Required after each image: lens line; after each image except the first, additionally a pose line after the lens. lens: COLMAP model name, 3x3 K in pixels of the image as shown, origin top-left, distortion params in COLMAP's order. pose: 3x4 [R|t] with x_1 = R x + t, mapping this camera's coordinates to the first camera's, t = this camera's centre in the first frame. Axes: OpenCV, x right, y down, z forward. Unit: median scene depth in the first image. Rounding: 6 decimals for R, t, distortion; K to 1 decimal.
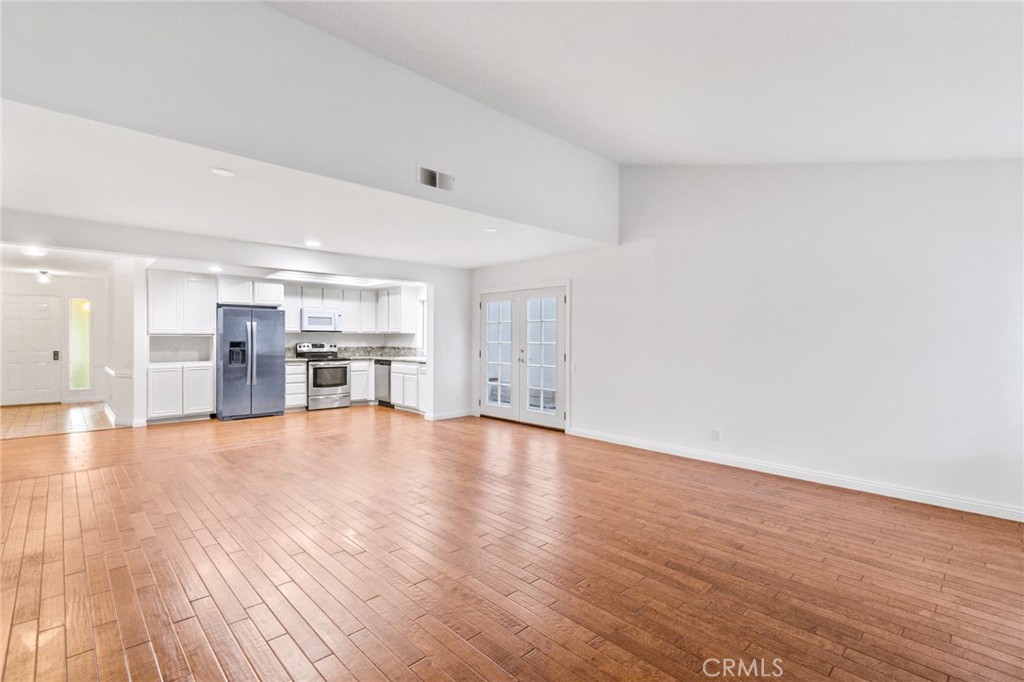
lens RADIAL K [[461.4, 0, 507.2], [0, 461.4, 350.7], [0, 0, 1]] dist [-0.001438, 0.000054]
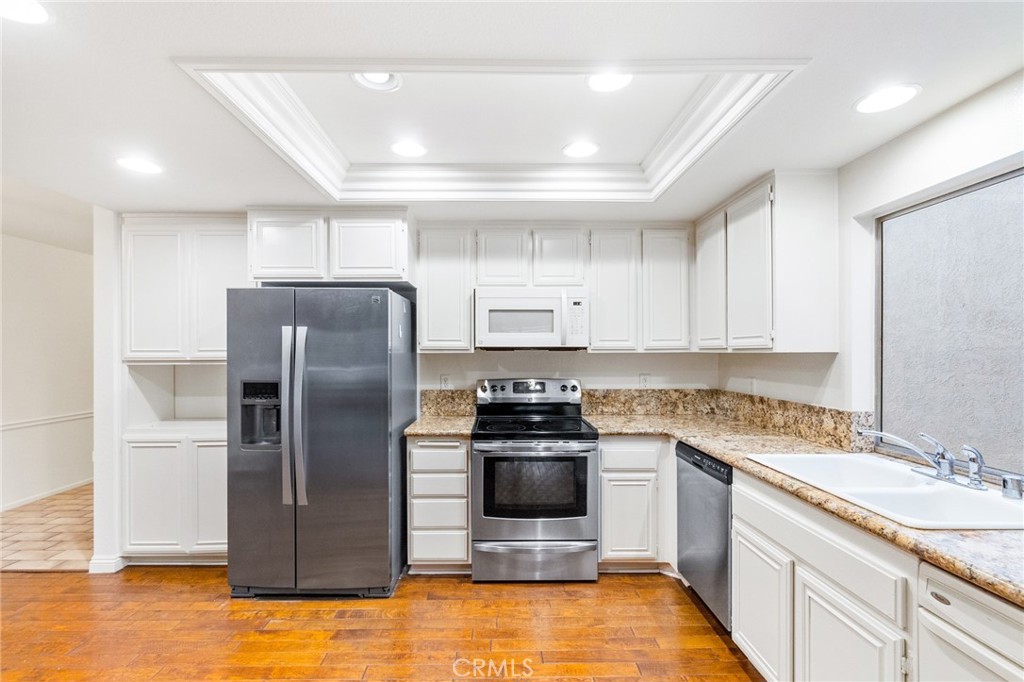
lens RADIAL K [[461.4, 0, 507.2], [0, 461.4, 350.7], [0, 0, 1]] dist [-0.001438, 0.000054]
pose [[0.737574, -0.008569, -0.675212, -0.167643], [-0.012831, 0.999561, -0.026701, -0.030188], [0.675144, 0.028358, 0.737141, 0.711589]]
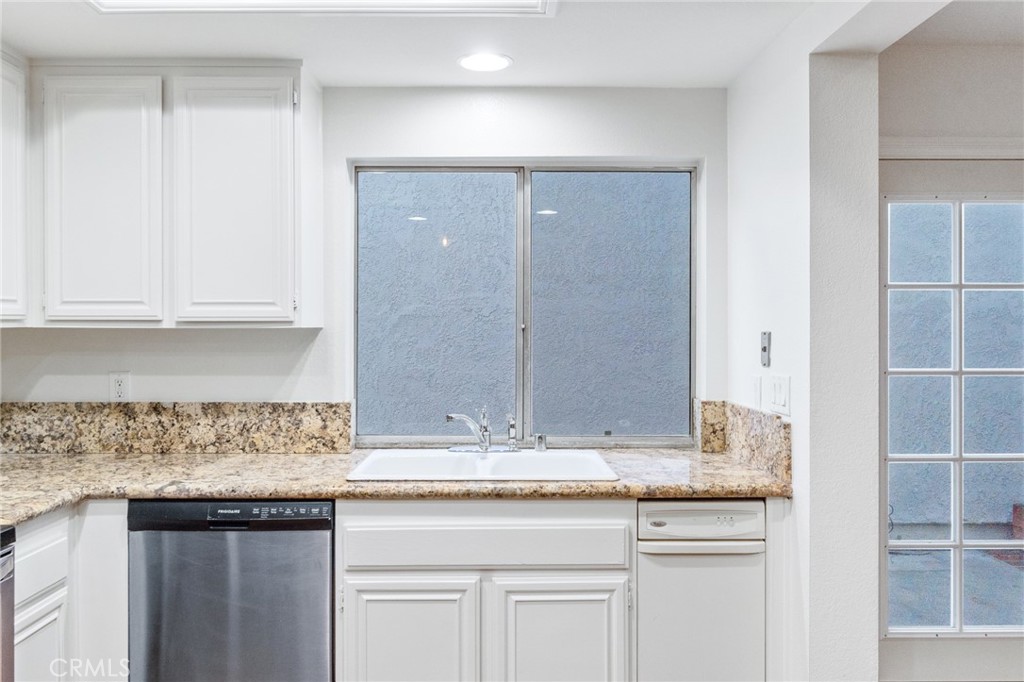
lens RADIAL K [[803.2, 0, 511.4], [0, 803.2, 331.0], [0, 0, 1]] dist [0.003457, -0.001907]
pose [[0.687178, -0.009727, 0.726424, -0.398602], [0.023908, 0.999672, -0.009231, -0.031973], [-0.726095, 0.023711, 0.687185, 0.732571]]
